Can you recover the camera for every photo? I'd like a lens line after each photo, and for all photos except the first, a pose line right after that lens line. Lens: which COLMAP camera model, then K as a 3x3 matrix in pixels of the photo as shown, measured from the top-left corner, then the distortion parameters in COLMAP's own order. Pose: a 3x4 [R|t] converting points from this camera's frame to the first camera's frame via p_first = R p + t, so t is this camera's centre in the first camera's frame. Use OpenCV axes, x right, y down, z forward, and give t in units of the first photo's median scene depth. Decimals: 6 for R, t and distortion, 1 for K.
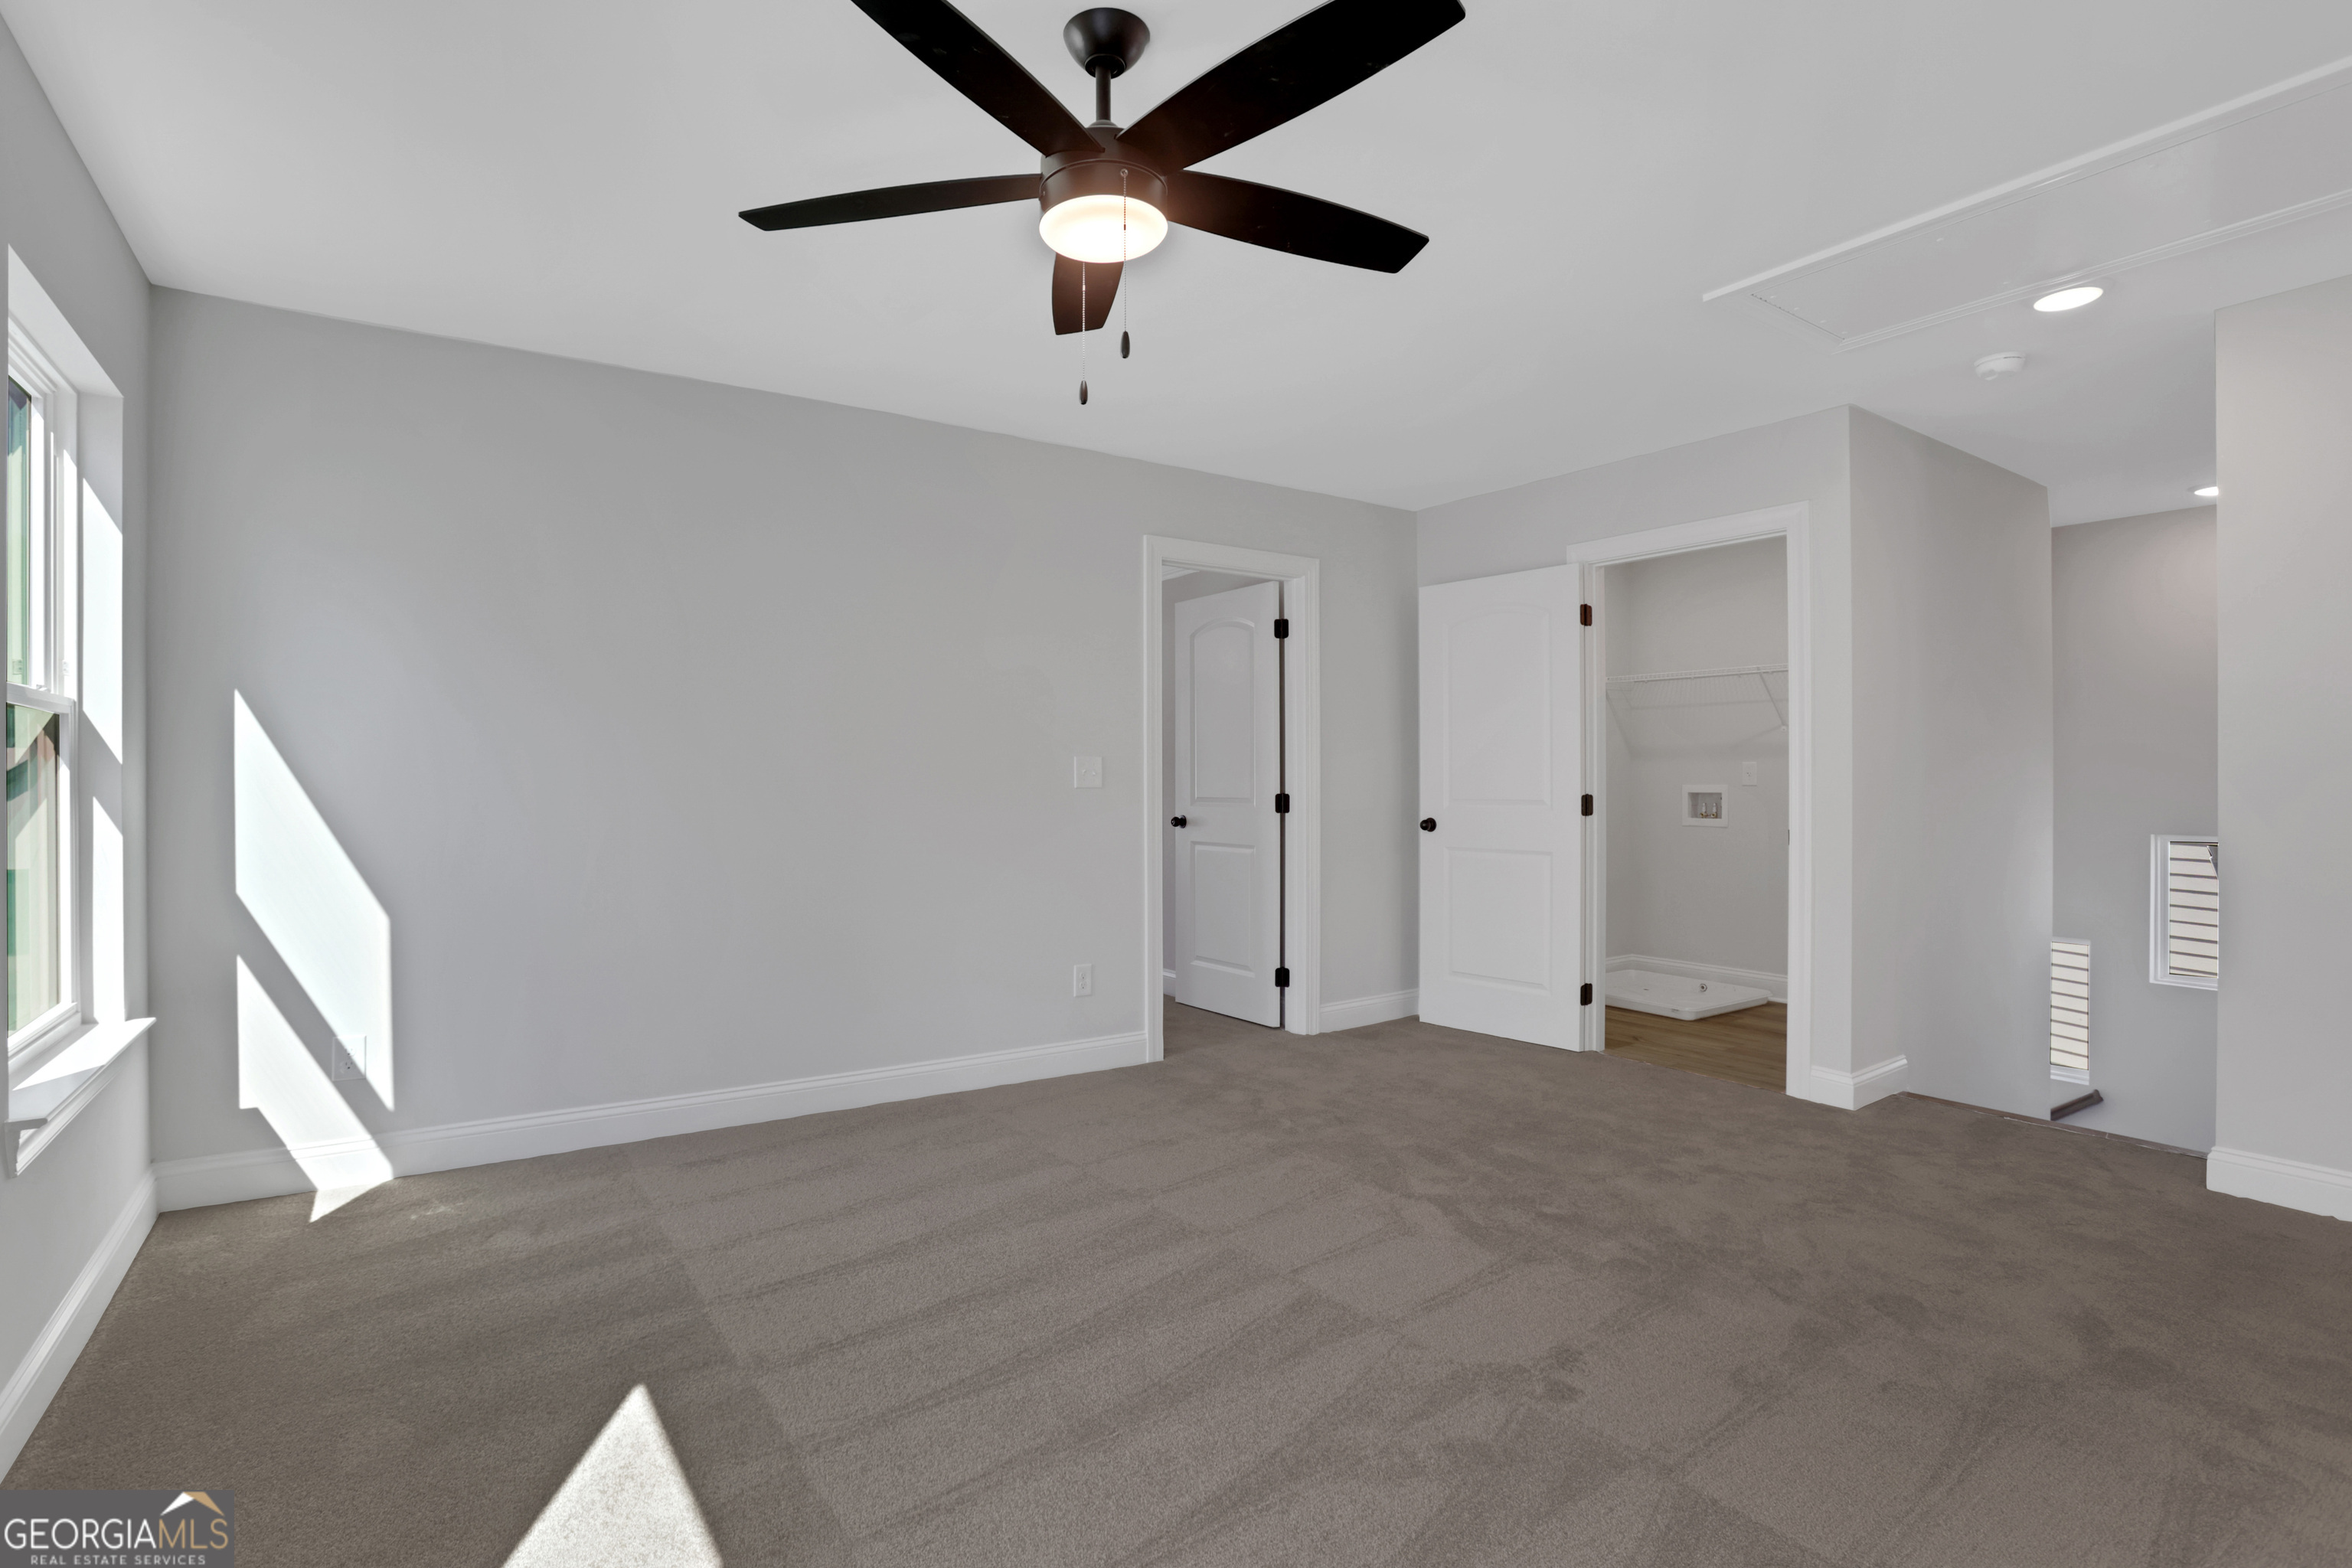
lens RADIAL K [[1129.3, 0, 1175.4], [0, 1129.3, 774.4], [0, 0, 1]] dist [-0.078349, 0.032122]
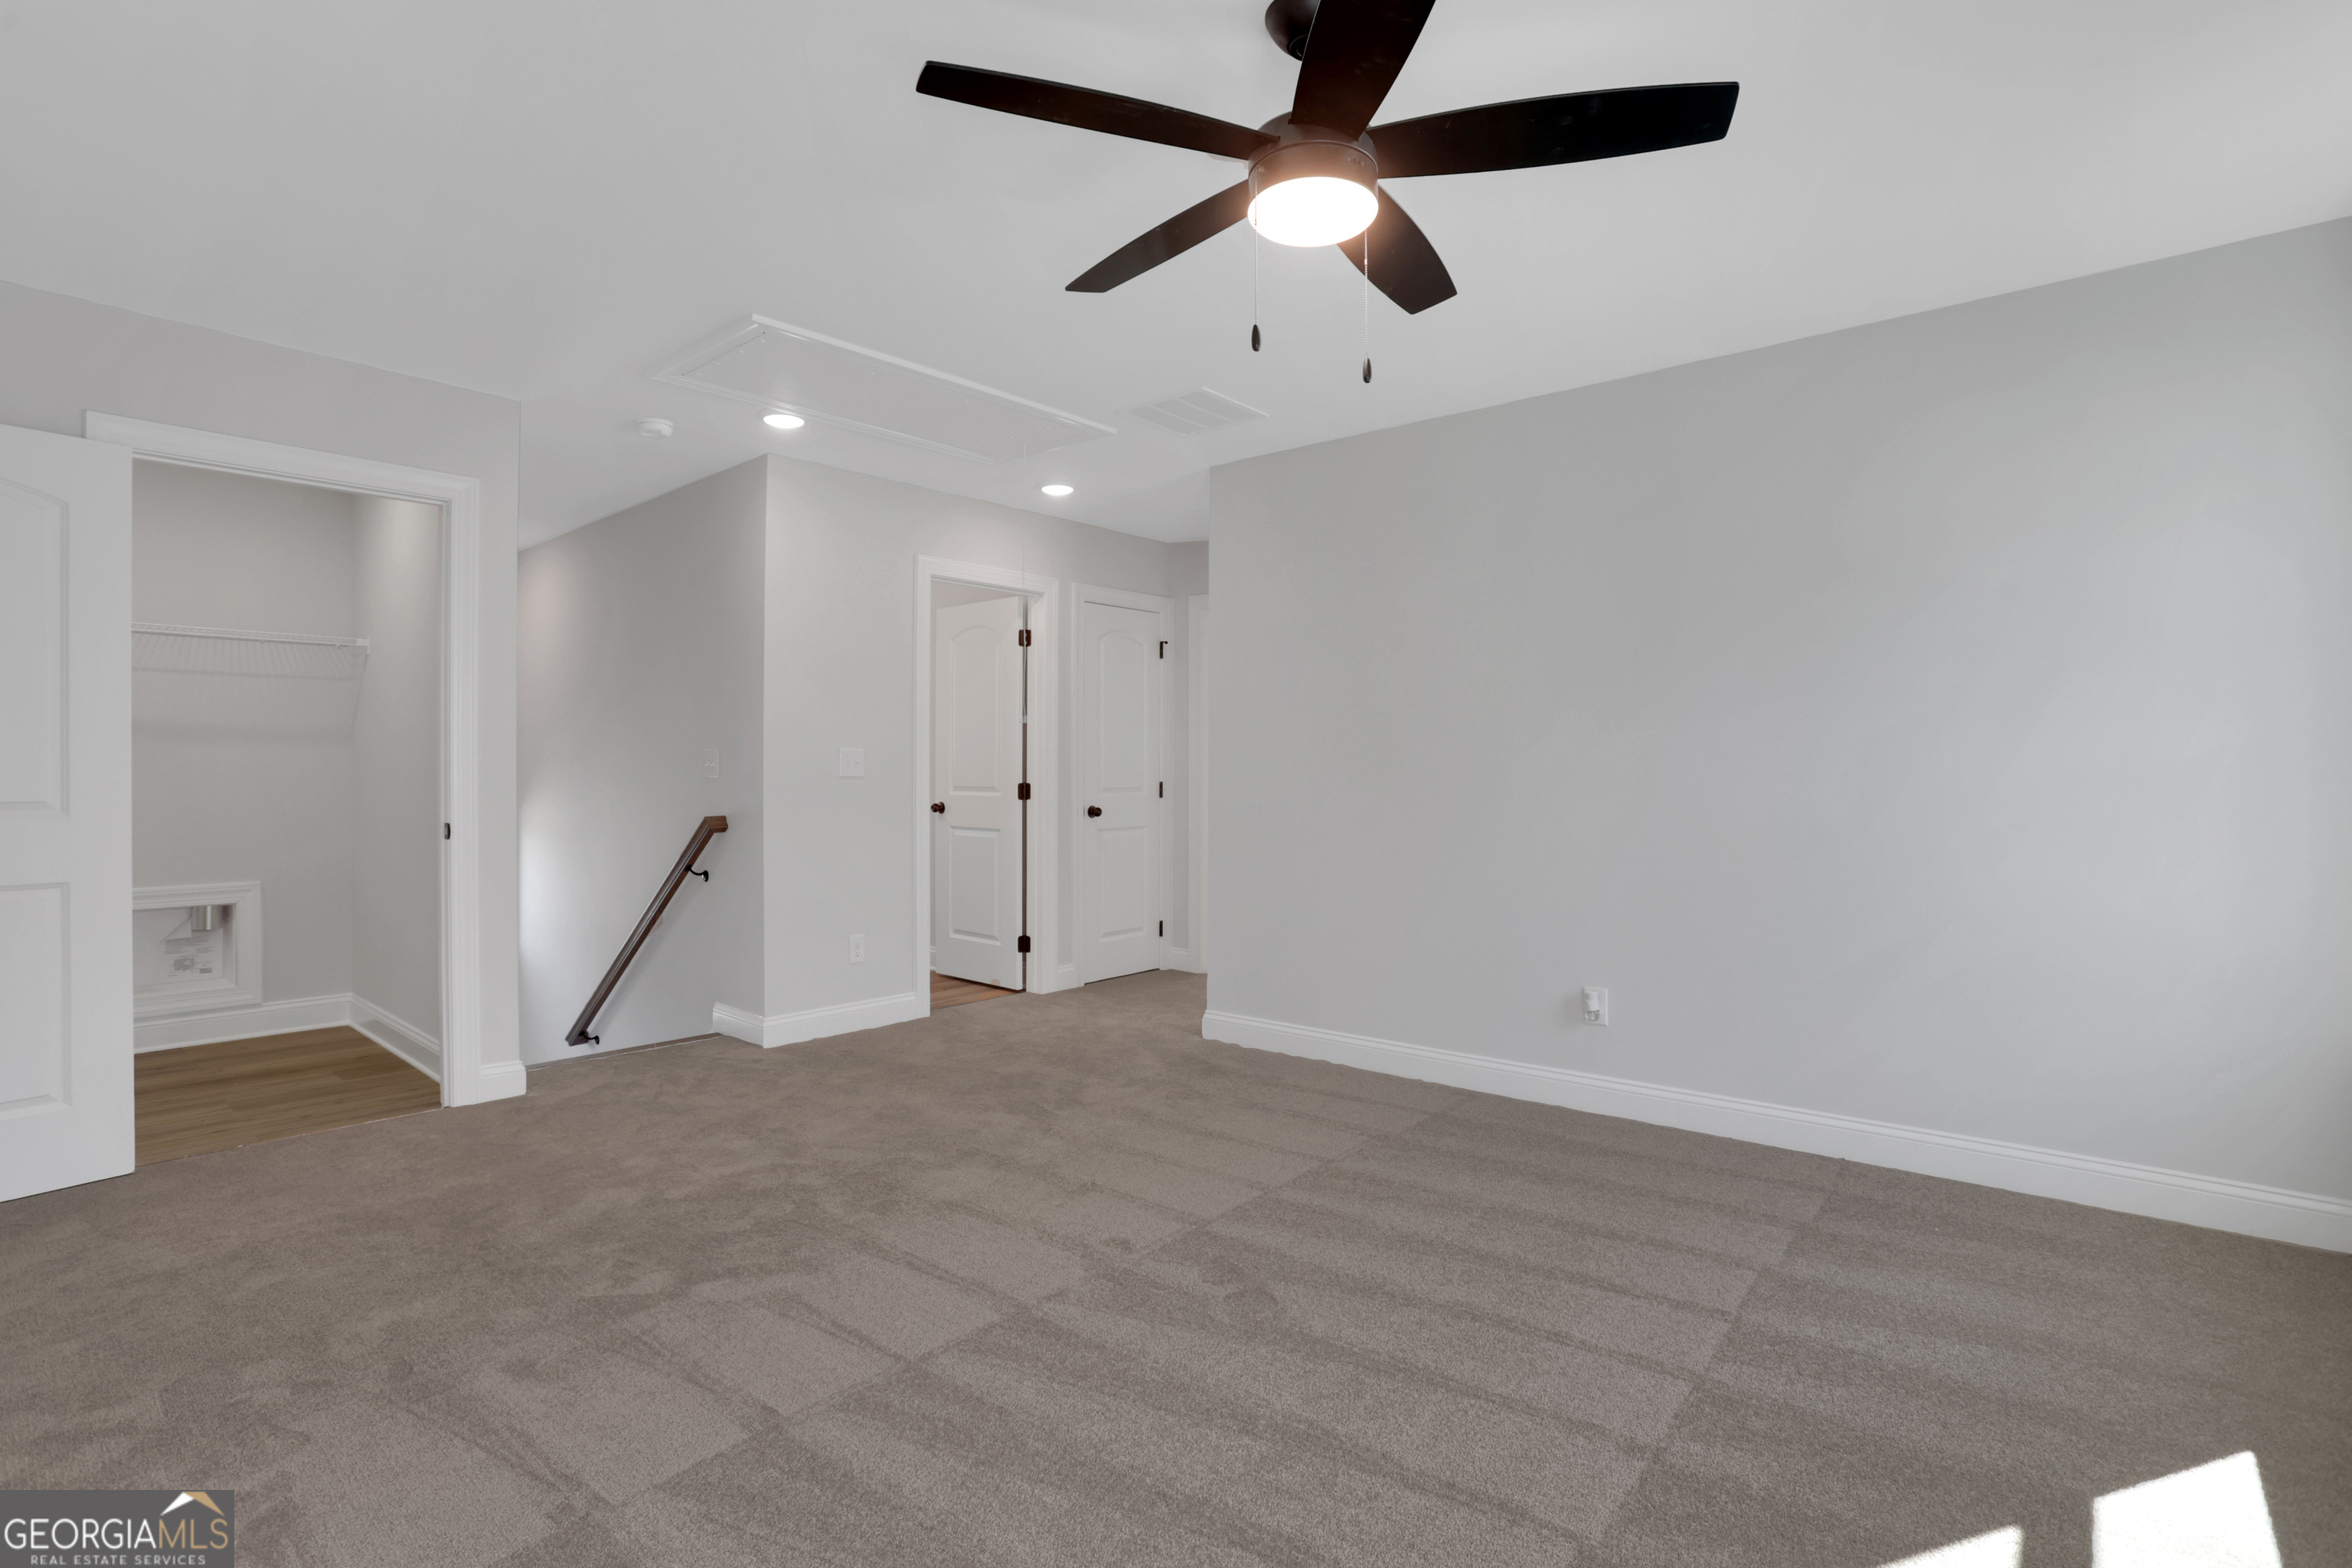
lens RADIAL K [[1099.4, 0, 1177.3], [0, 1099.4, 772.0], [0, 0, 1]] dist [-0.077482, 0.033669]
pose [[-0.218533, -0.005396, 0.975815, -0.602523], [0.000402, 0.999984, 0.005620, 0.010744], [-0.975830, 0.001621, -0.218527, 0.836375]]
